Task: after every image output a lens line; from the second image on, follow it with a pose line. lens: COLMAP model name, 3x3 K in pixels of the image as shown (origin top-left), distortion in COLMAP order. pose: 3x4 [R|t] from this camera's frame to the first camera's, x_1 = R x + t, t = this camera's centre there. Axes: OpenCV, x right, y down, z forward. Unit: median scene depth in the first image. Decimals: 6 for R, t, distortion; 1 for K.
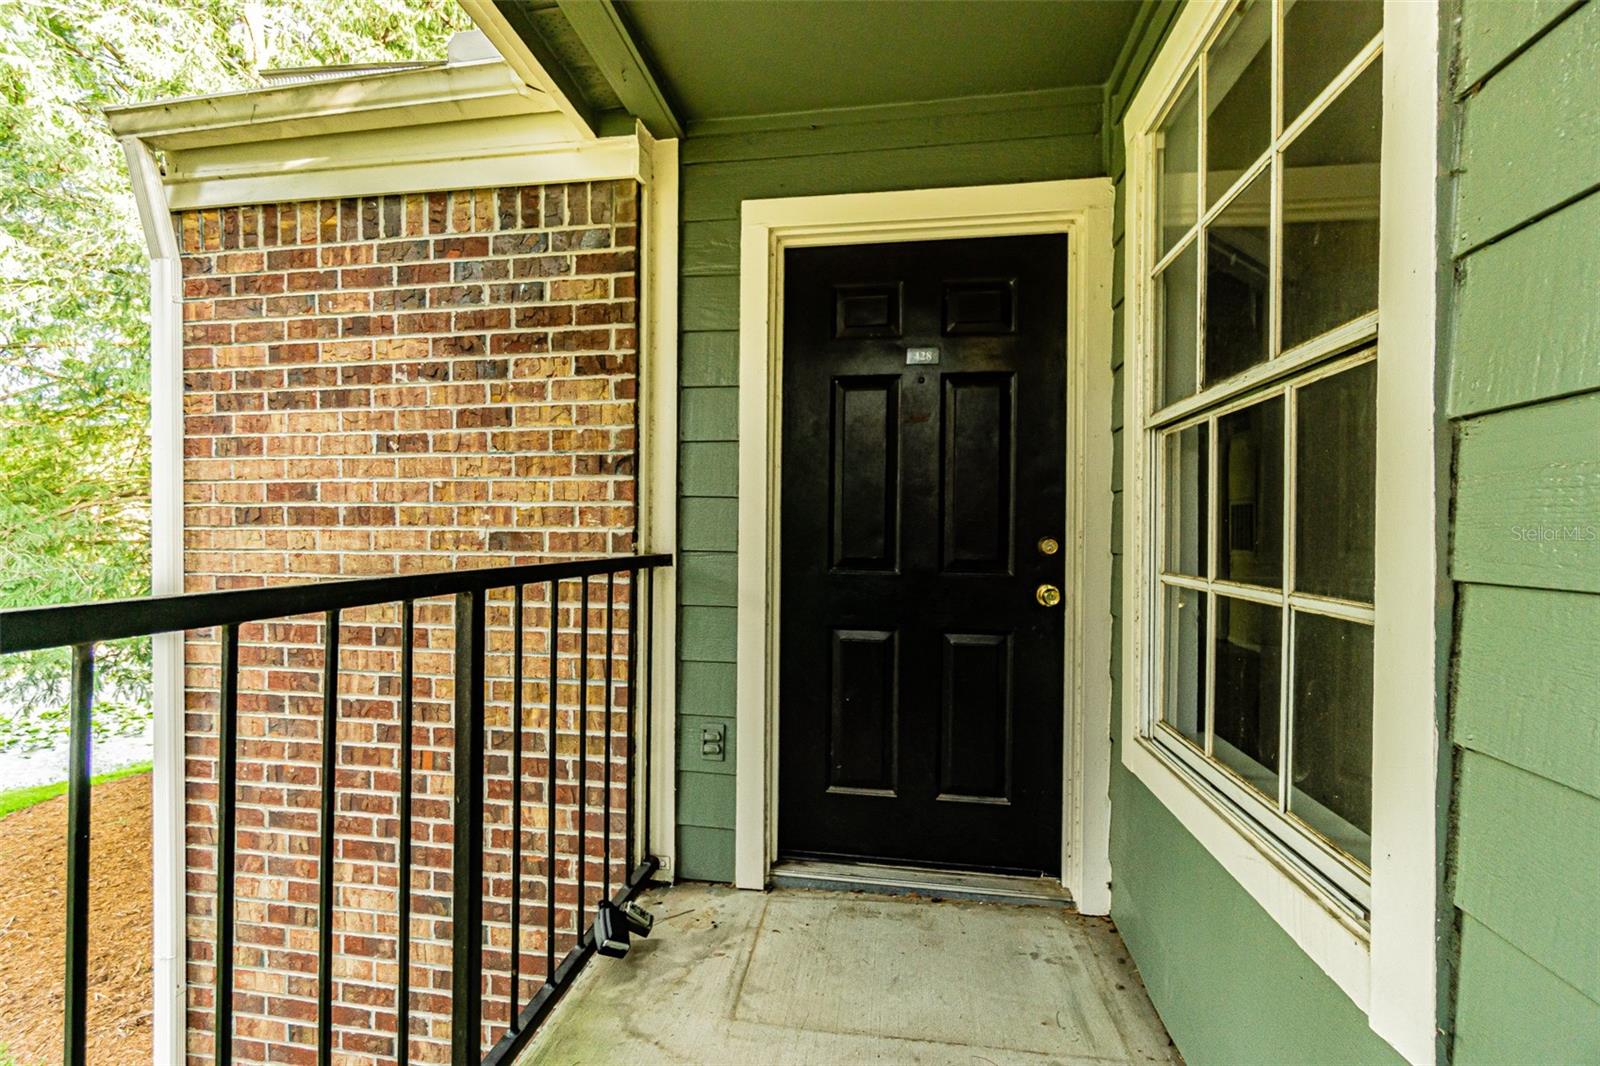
lens RADIAL K [[710.3, 0, 791.6], [0, 710.3, 566.7], [0, 0, 1]] dist [-0.002303, 0.000486]
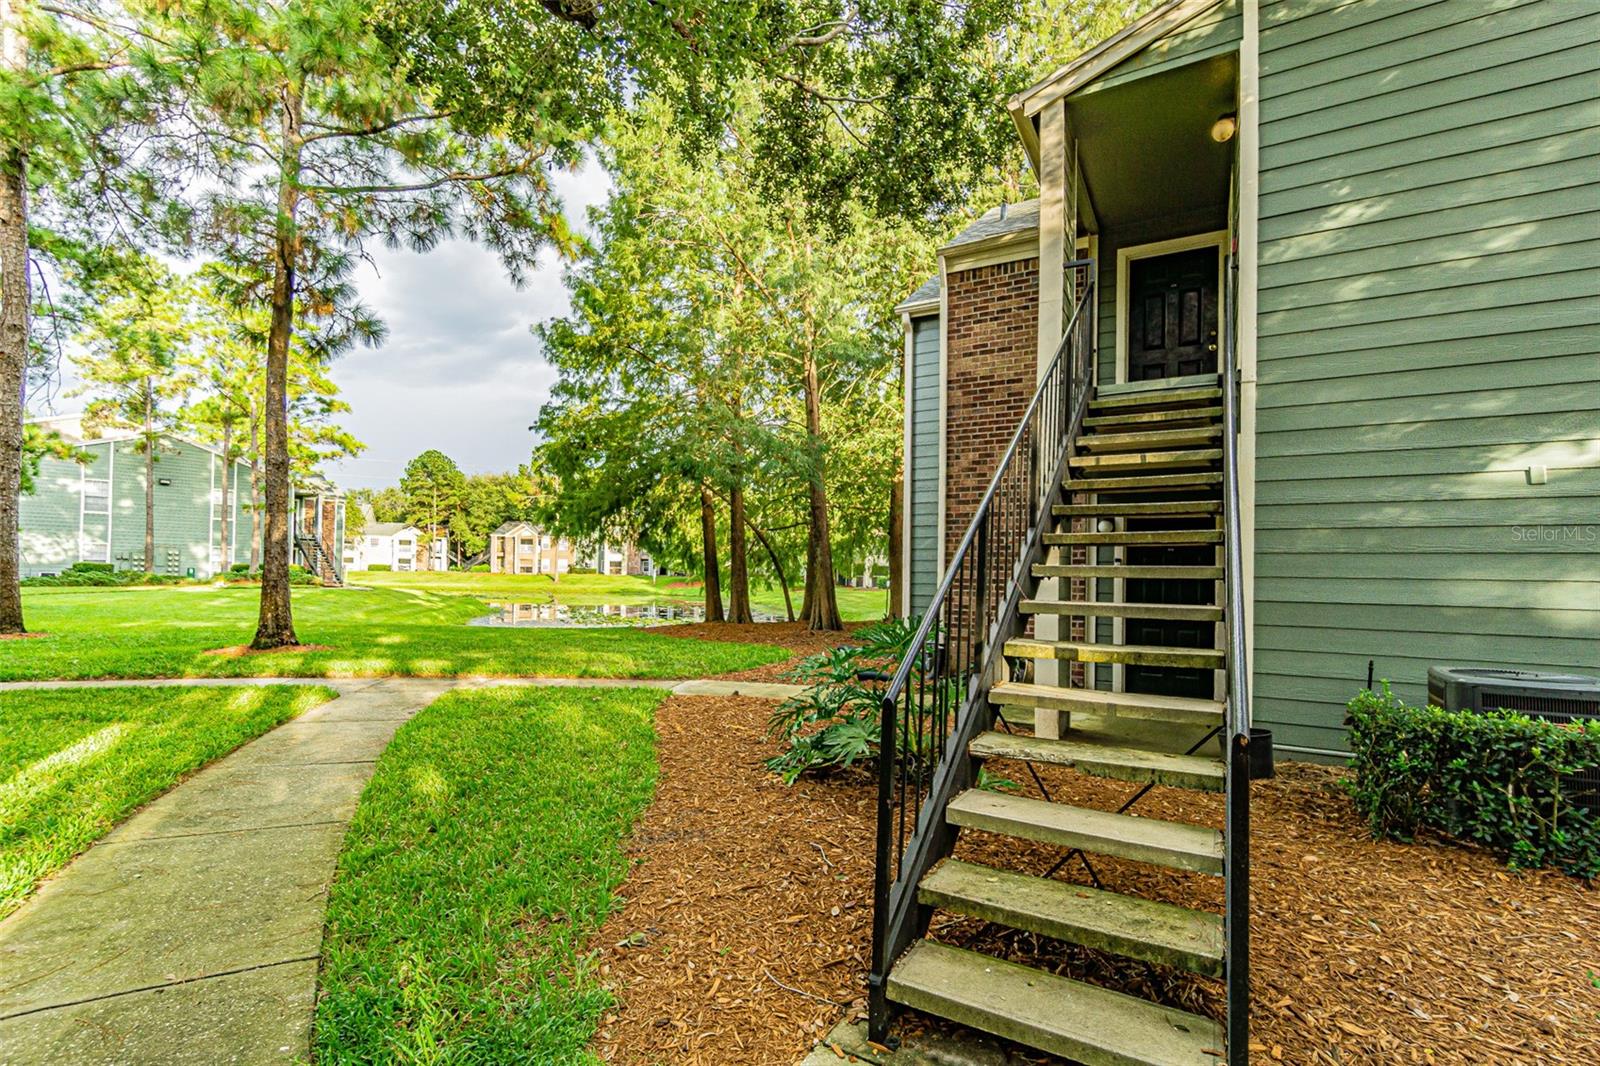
lens RADIAL K [[710.3, 0, 791.6], [0, 710.3, 566.7], [0, 0, 1]] dist [-0.002303, 0.000486]
pose [[0.939825, -0.000252, -0.341655, -0.378065], [-0.006438, 0.999809, -0.018446, 1.130137], [0.341594, 0.019536, 0.939644, -2.810718]]
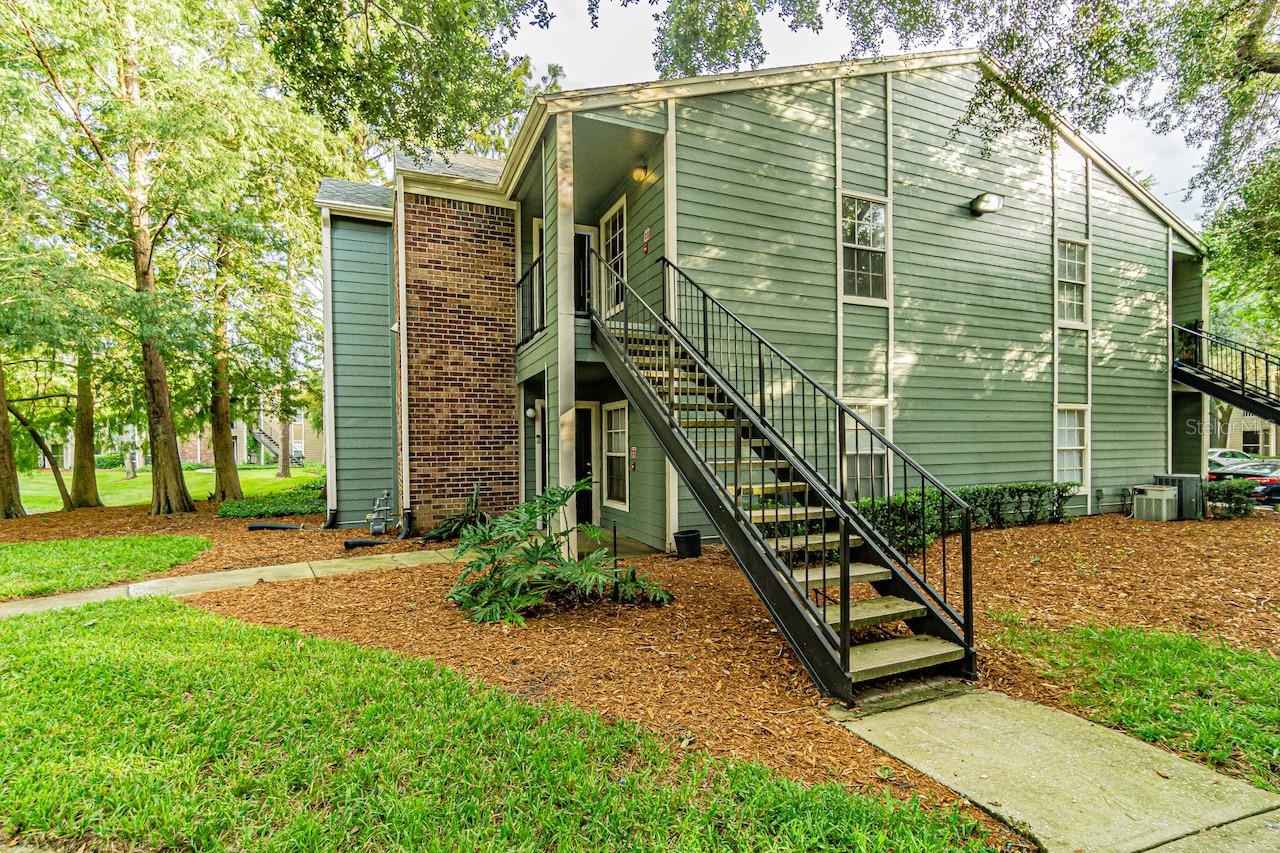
lens RADIAL K [[568.2, 0, 633.3], [0, 568.2, 453.4], [0, 0, 1]] dist [-0.002303, 0.000486]
pose [[0.850627, -0.025081, 0.525172, -1.582672], [0.023043, 0.999680, 0.010419, 1.115676], [-0.525265, 0.003239, 0.850932, -2.751770]]
